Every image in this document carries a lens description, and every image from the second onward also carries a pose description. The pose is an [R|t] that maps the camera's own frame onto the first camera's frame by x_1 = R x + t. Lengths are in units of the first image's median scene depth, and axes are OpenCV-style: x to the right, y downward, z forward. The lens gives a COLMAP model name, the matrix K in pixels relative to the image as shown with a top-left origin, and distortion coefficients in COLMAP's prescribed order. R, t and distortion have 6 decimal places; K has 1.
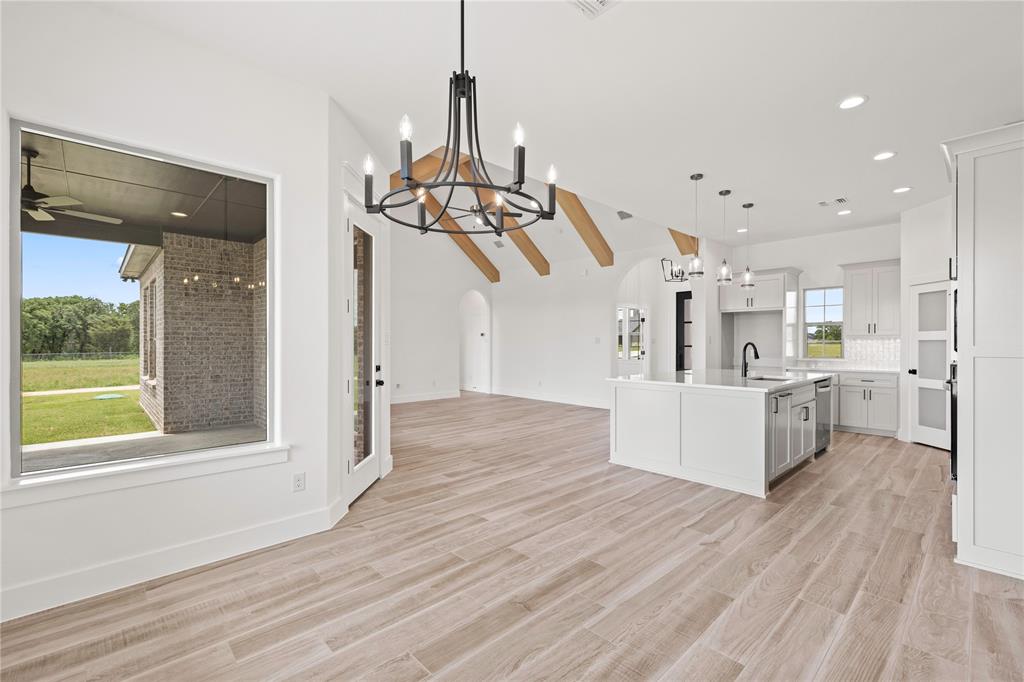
lens RADIAL K [[443.6, 0, 509.4], [0, 443.6, 344.2], [0, 0, 1]] dist [0.000744, 0.000090]
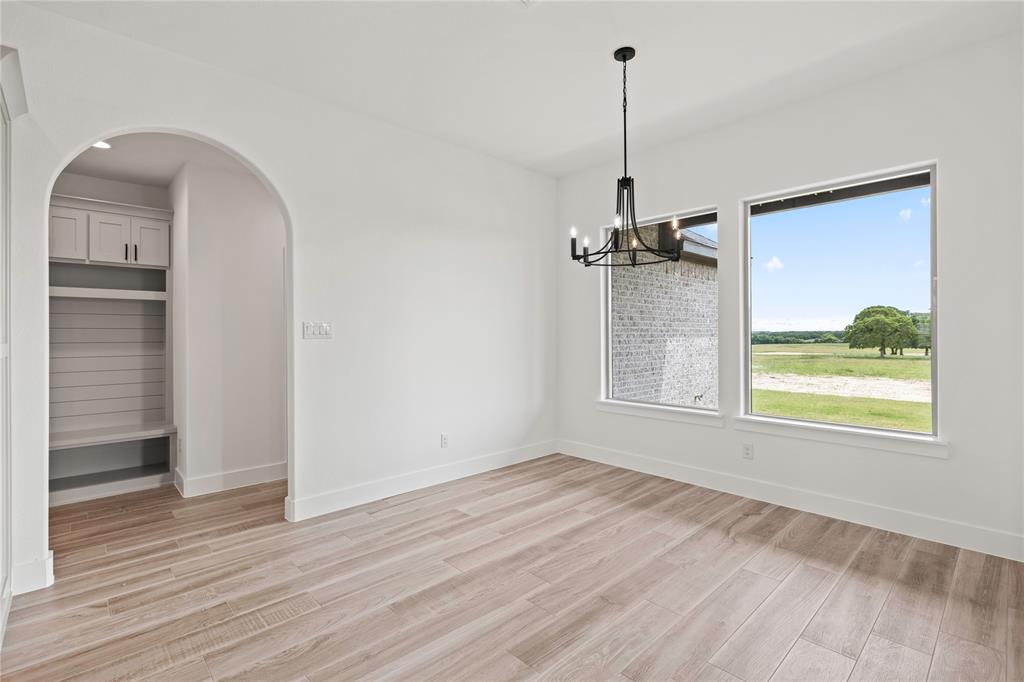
lens RADIAL K [[472.2, 0, 500.6], [0, 472.2, 333.9], [0, 0, 1]] dist [-0.002324, 0.000261]
pose [[-0.999941, 0.005341, 0.009470, 0.114842], [0.005335, 0.999986, -0.000585, -0.004102], [-0.009473, -0.000535, -0.999955, 0.906465]]
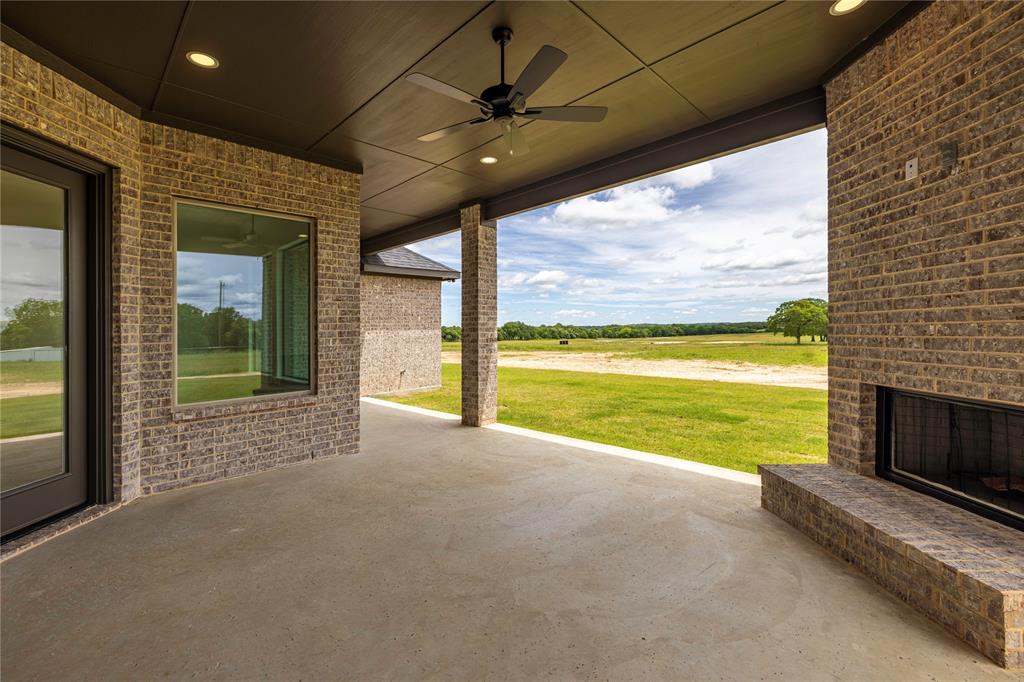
lens RADIAL K [[434.5, 0, 498.4], [0, 434.5, 326.0], [0, 0, 1]] dist [0.000585, -0.000028]
pose [[-0.999576, 0.022648, -0.018324, -0.870209], [0.022781, 0.999715, -0.007074, 0.013652], [0.018159, -0.007489, -0.999807, 1.361734]]
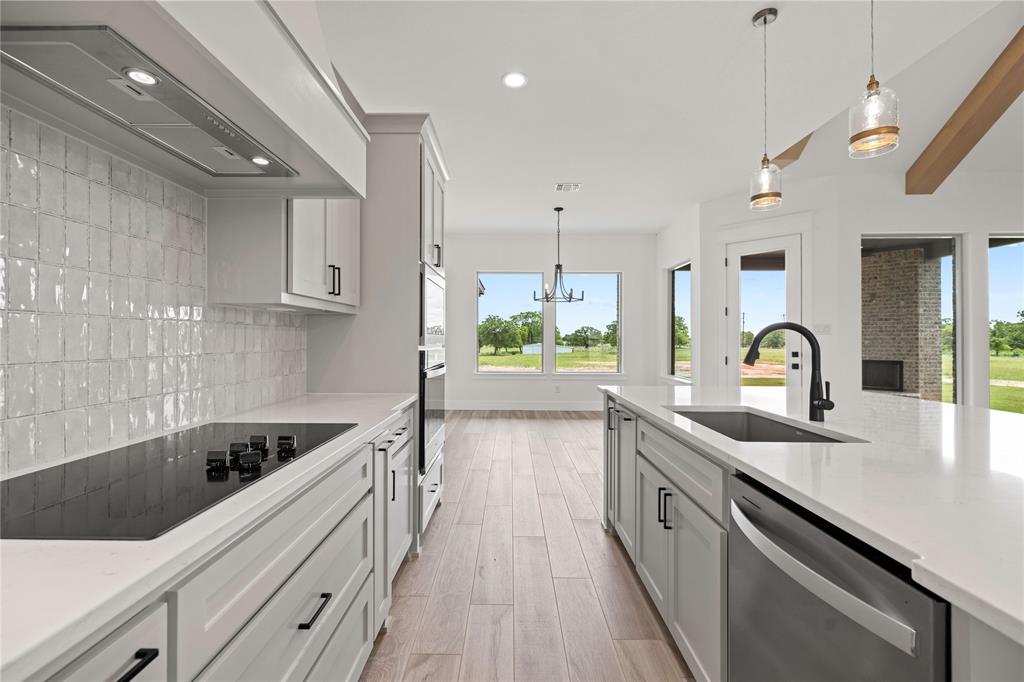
lens RADIAL K [[436.7, 0, 505.2], [0, 436.7, 335.2], [0, 0, 1]] dist [0.000687, 0.000317]
pose [[-0.692667, -0.005719, -0.721235, 0.946112], [-0.002661, 0.999982, -0.005374, 0.008689], [0.721252, -0.001803, -0.692670, 1.060466]]
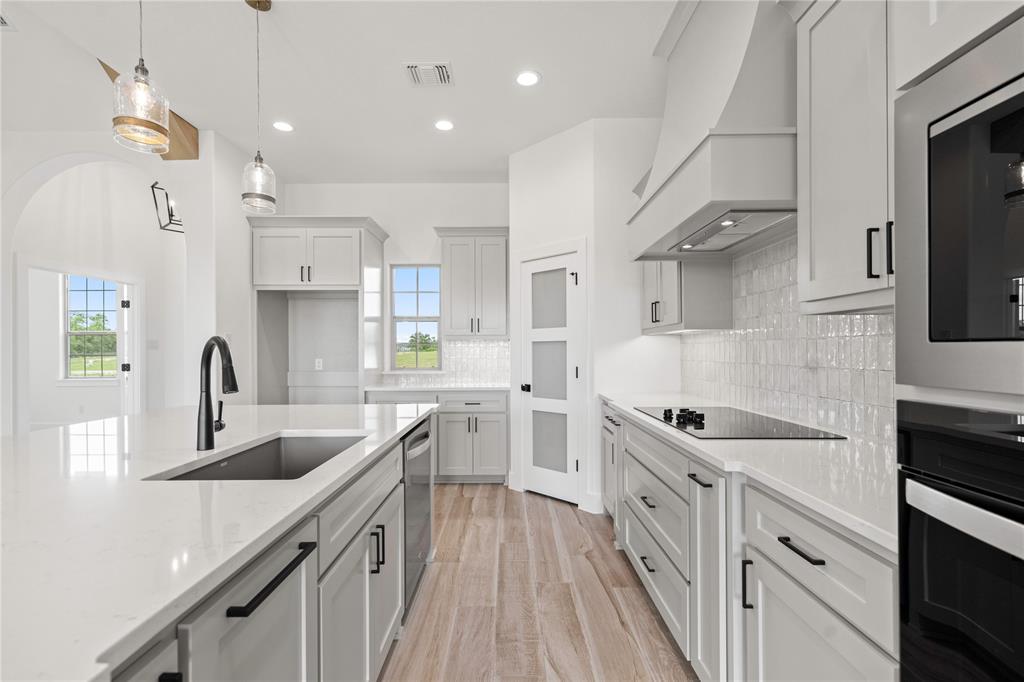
lens RADIAL K [[451.7, 0, 508.5], [0, 451.7, 352.5], [0, 0, 1]] dist [-0.002572, -0.000726]
pose [[0.681530, -0.005605, 0.731768, 0.444385], [0.006100, 0.999979, 0.001979, 0.007066], [-0.731764, 0.003115, 0.681550, 0.633449]]
